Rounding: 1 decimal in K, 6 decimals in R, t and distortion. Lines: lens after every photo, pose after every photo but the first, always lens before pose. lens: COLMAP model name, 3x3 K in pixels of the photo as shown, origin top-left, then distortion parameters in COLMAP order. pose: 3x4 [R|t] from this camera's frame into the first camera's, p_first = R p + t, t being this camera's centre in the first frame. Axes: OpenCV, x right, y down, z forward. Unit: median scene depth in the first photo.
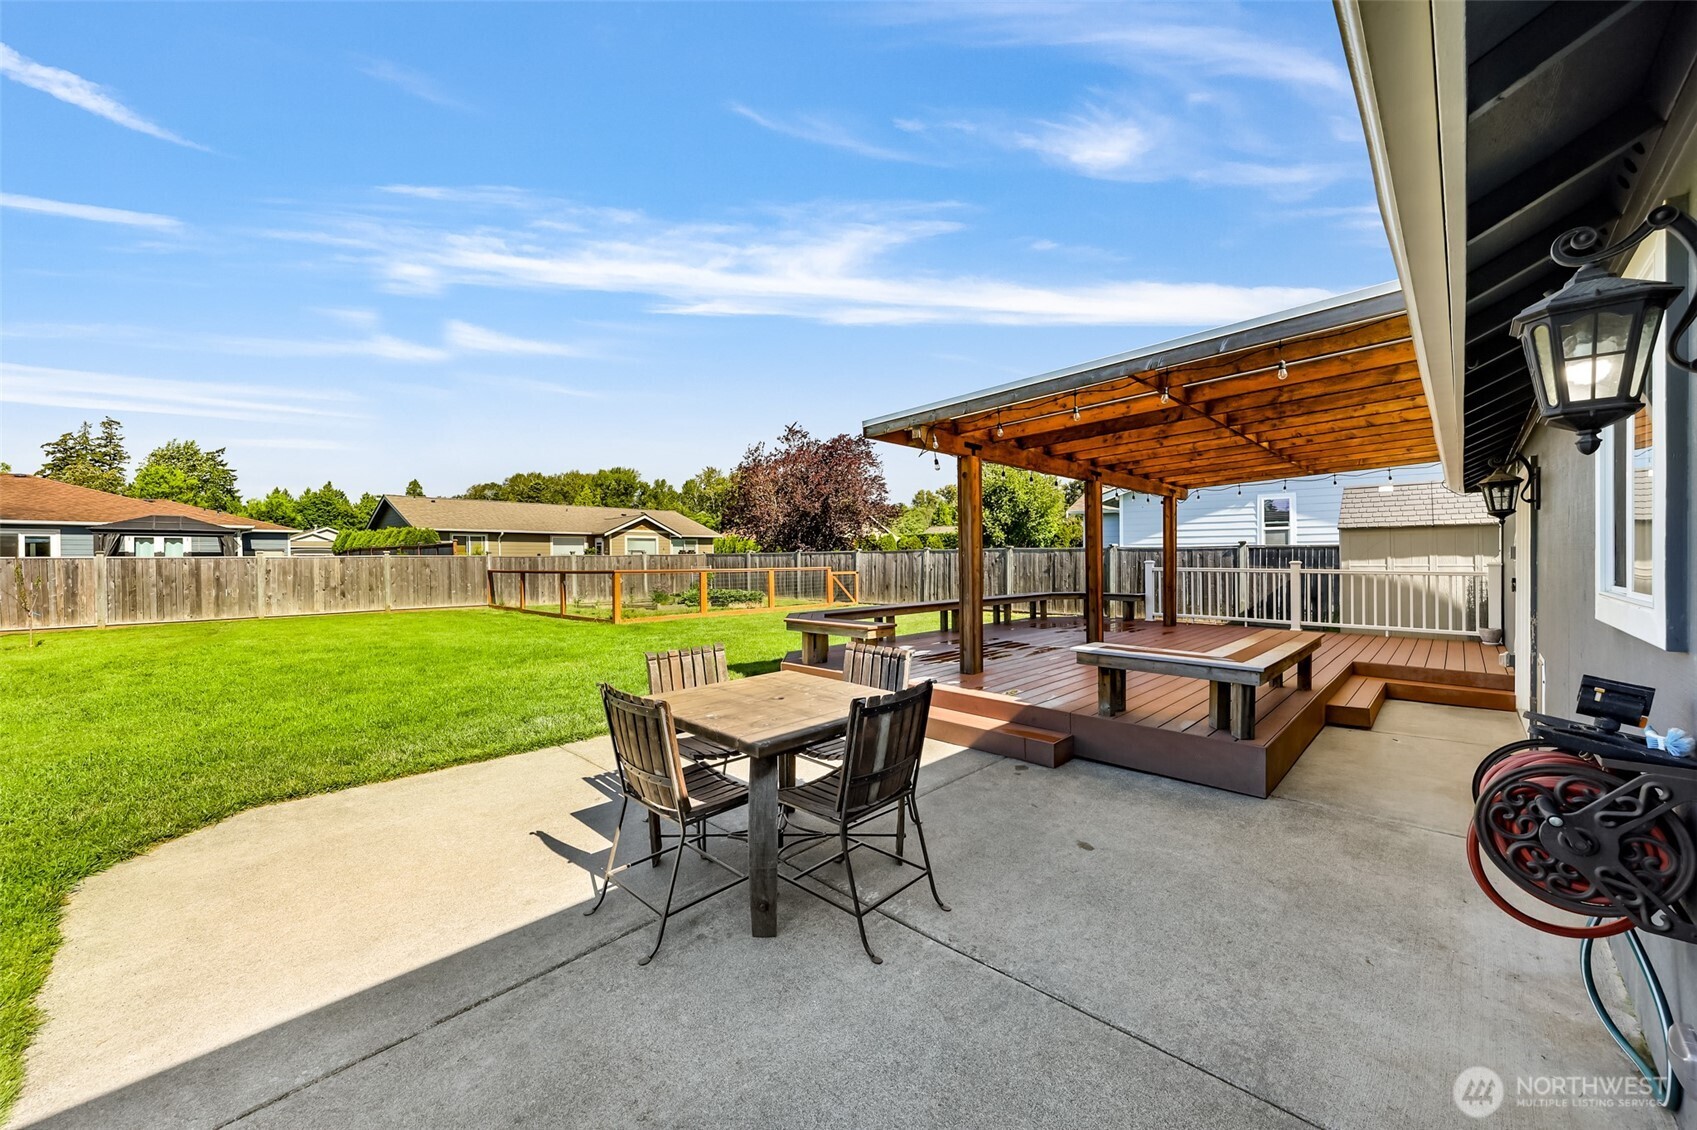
lens RADIAL K [[638.5, 0, 866.8], [0, 638.5, 564.7], [0, 0, 1]] dist [0.001356, -0.000164]
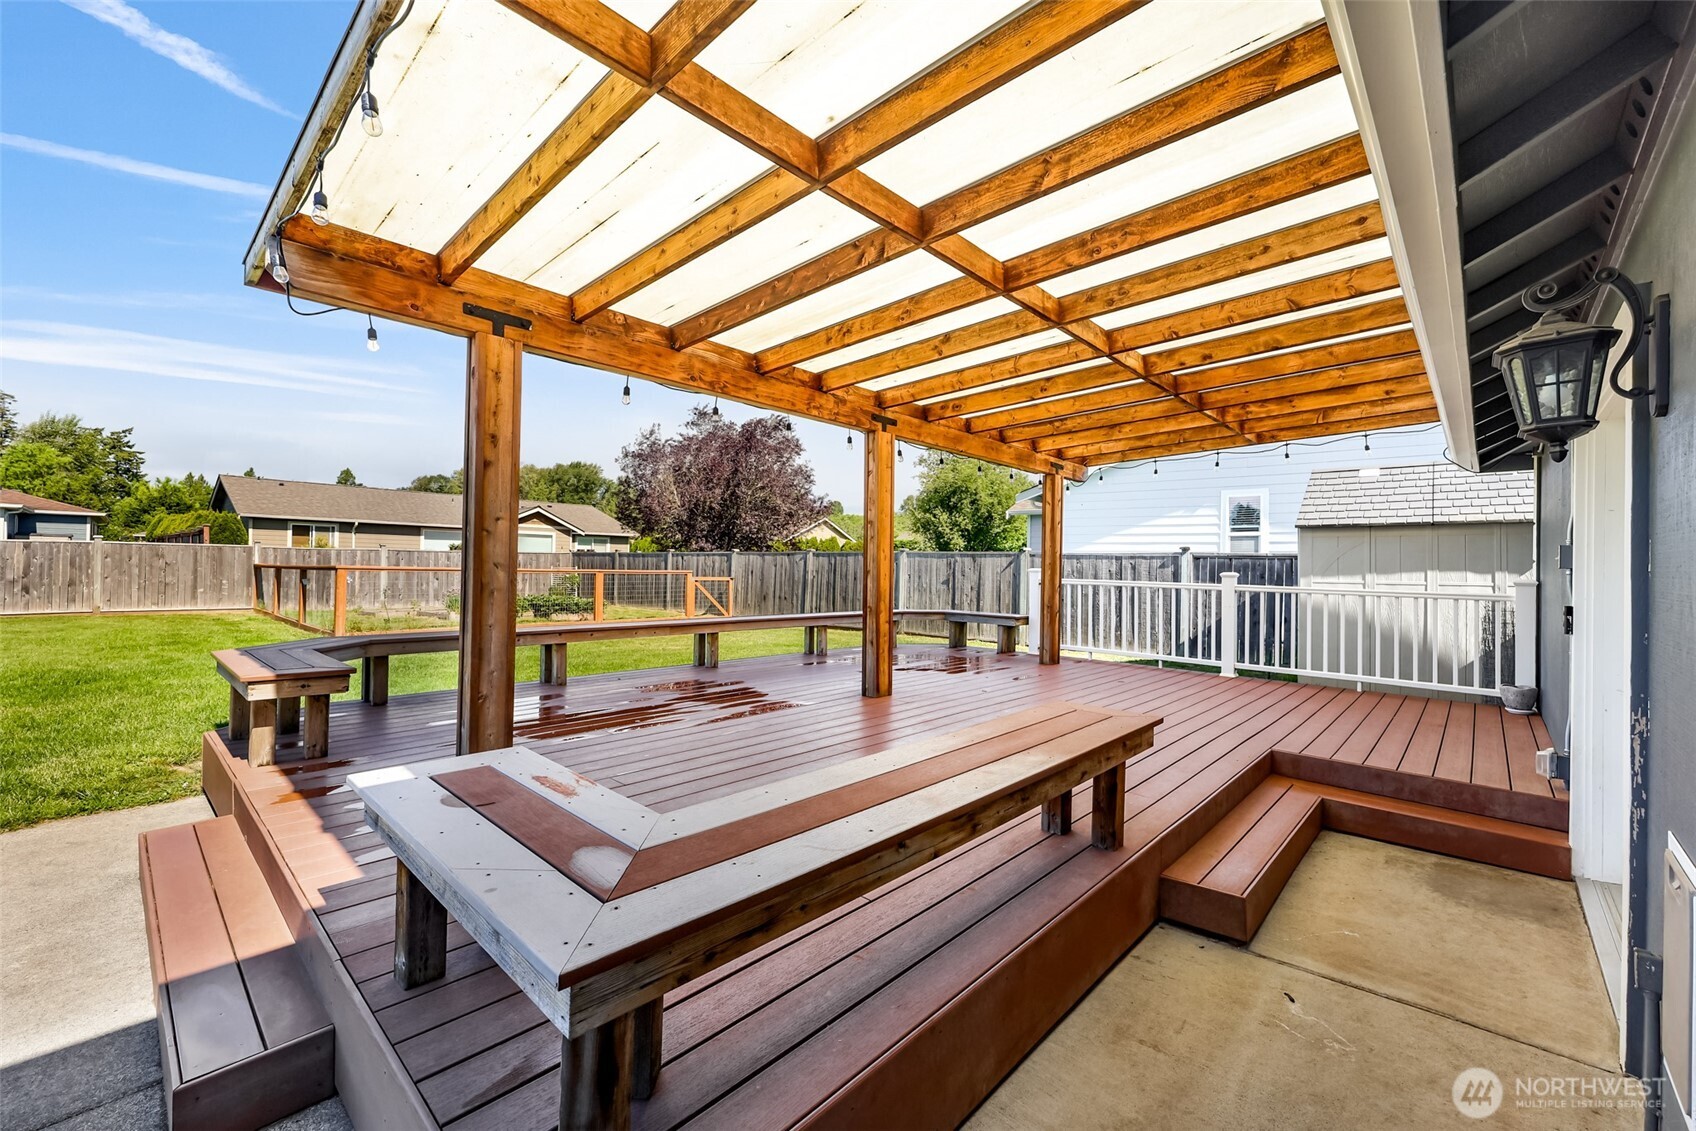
lens RADIAL K [[685.8, 0, 851.2], [0, 685.8, 562.2], [0, 0, 1]] dist [-0.000382, -0.000215]
pose [[0.999700, 0.024278, 0.003301, 0.248444], [-0.024217, 0.999558, -0.017254, 0.004992], [-0.003718, 0.017169, 0.999846, 0.257667]]
